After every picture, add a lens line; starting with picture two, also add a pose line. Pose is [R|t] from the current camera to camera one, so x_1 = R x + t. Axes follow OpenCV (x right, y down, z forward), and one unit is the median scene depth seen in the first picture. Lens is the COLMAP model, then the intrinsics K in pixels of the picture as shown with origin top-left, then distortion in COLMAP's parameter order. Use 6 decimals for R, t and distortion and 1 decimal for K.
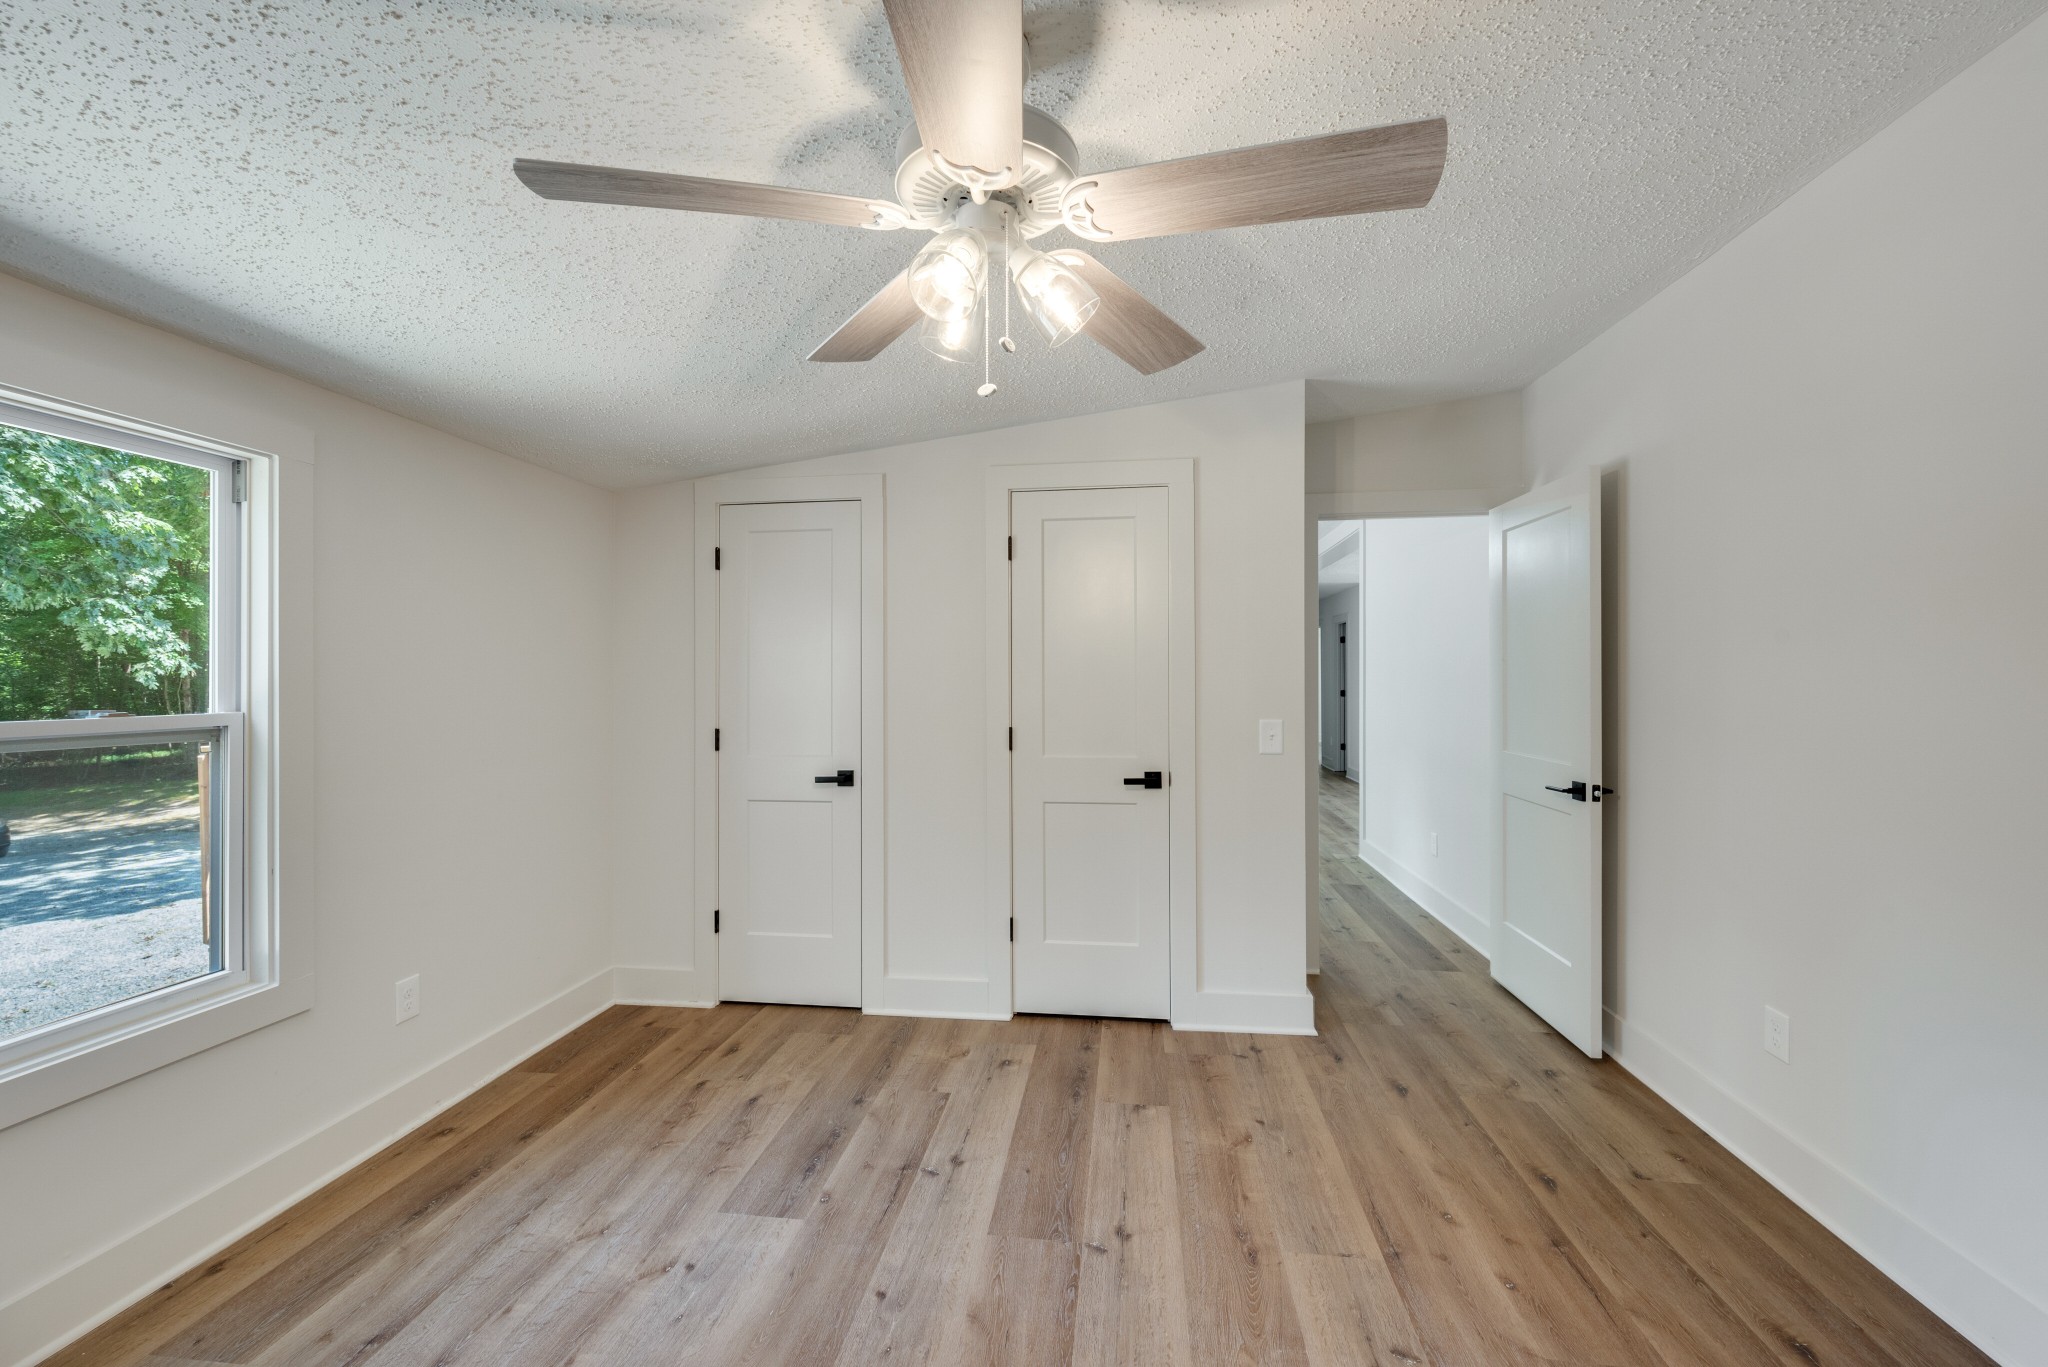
lens RADIAL K [[812.5, 0, 1026.4], [0, 812.5, 677.8], [0, 0, 1]] dist [-0.000964, -0.000248]
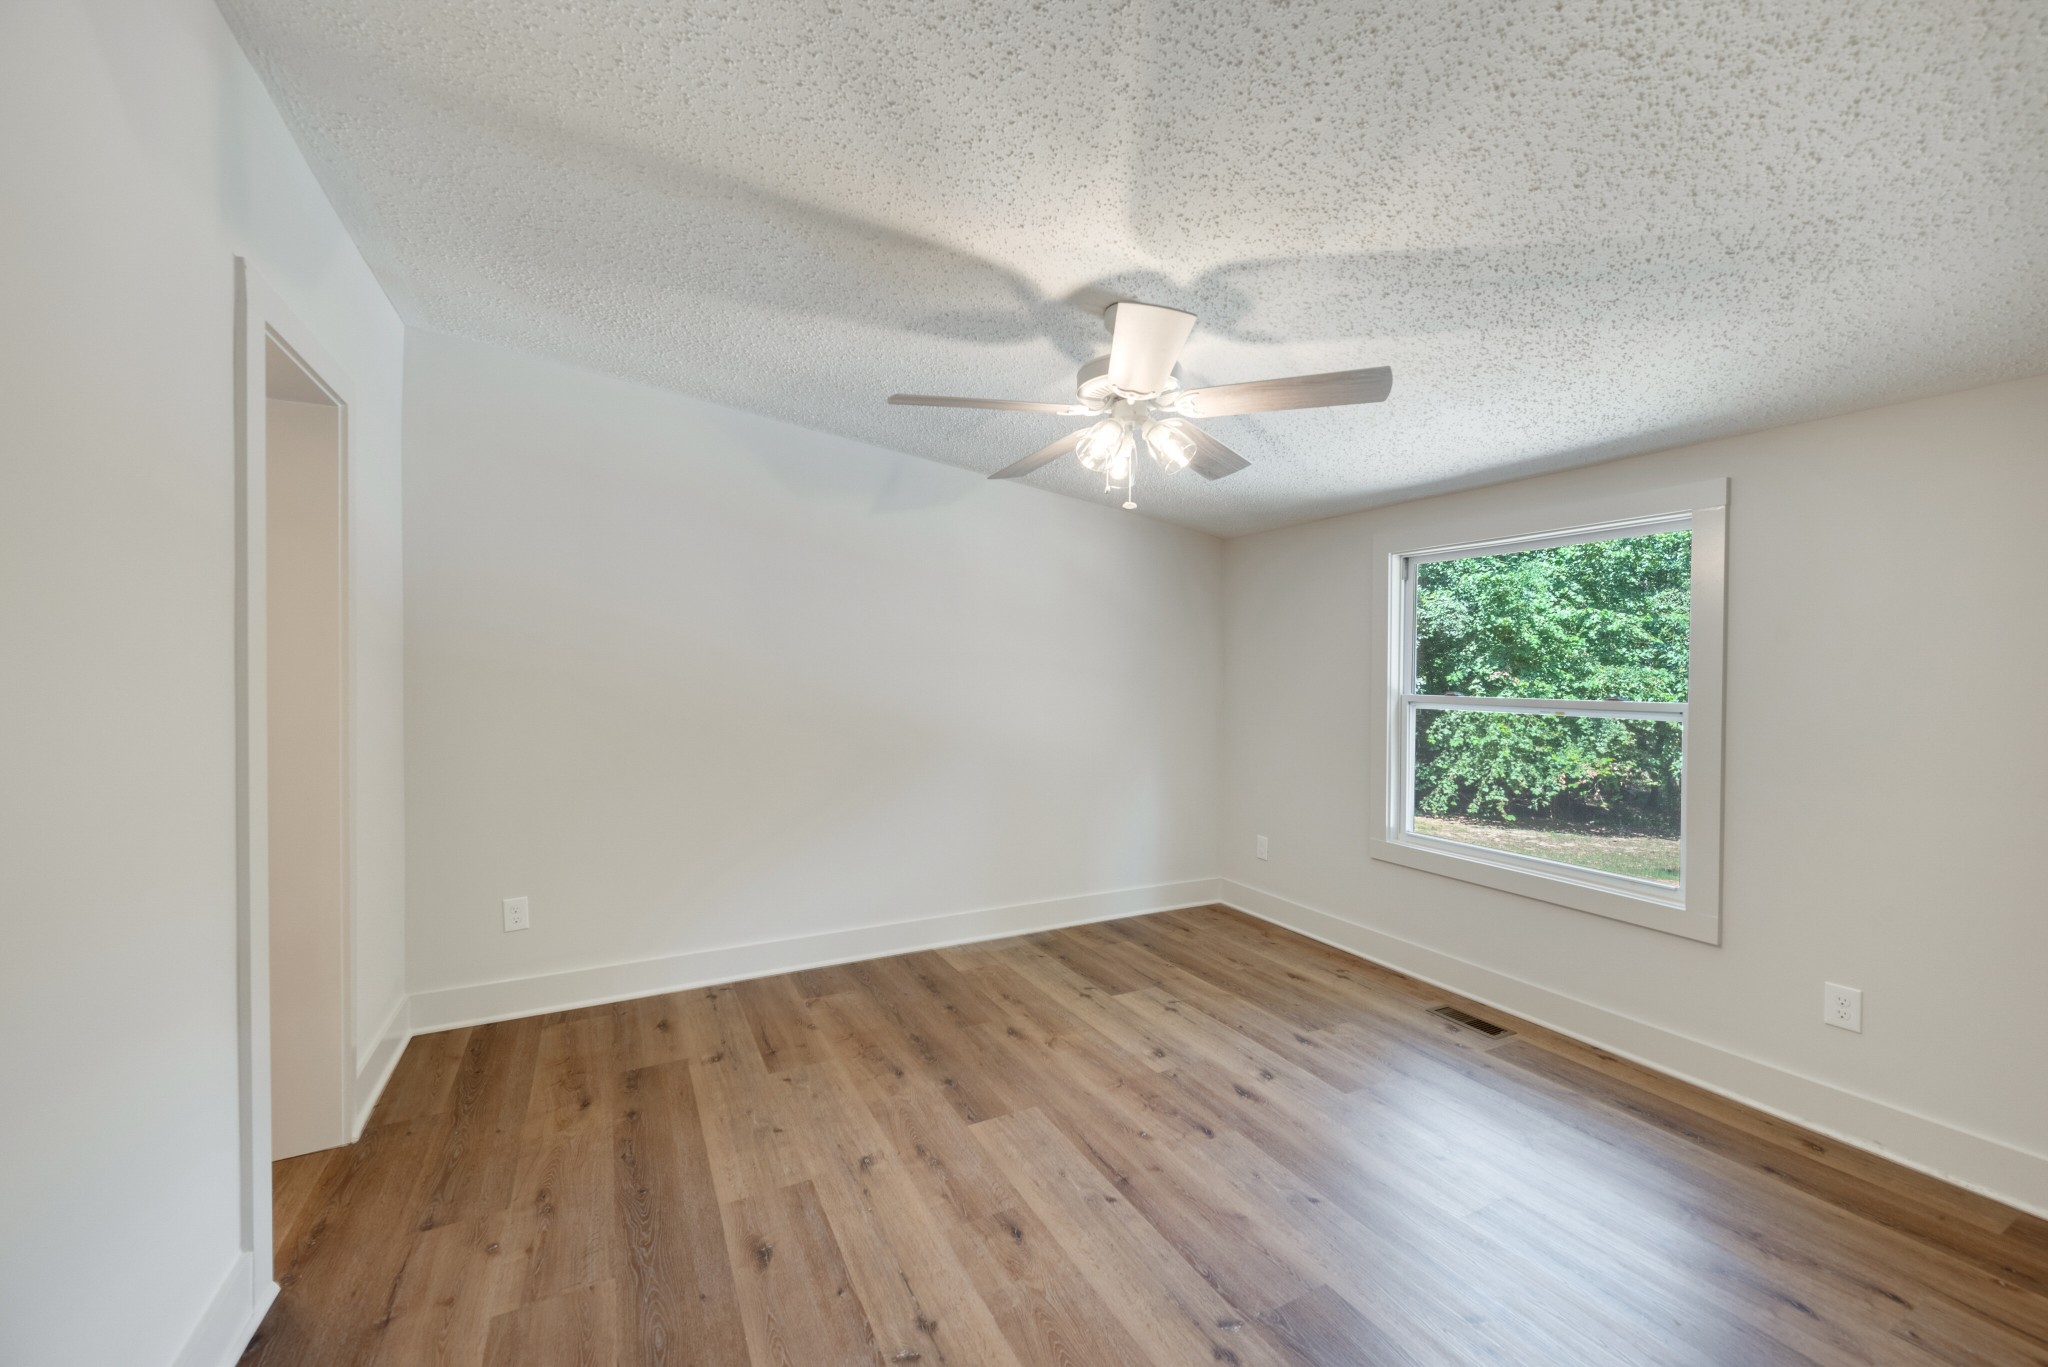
lens RADIAL K [[812.5, 0, 1026.4], [0, 812.5, 677.8], [0, 0, 1]] dist [-0.000964, -0.000248]
pose [[-0.823011, -0.001177, -0.568024, 0.775124], [-0.004671, 0.999978, 0.004697, 0.001522], [0.568006, 0.006519, -0.822999, 1.611461]]
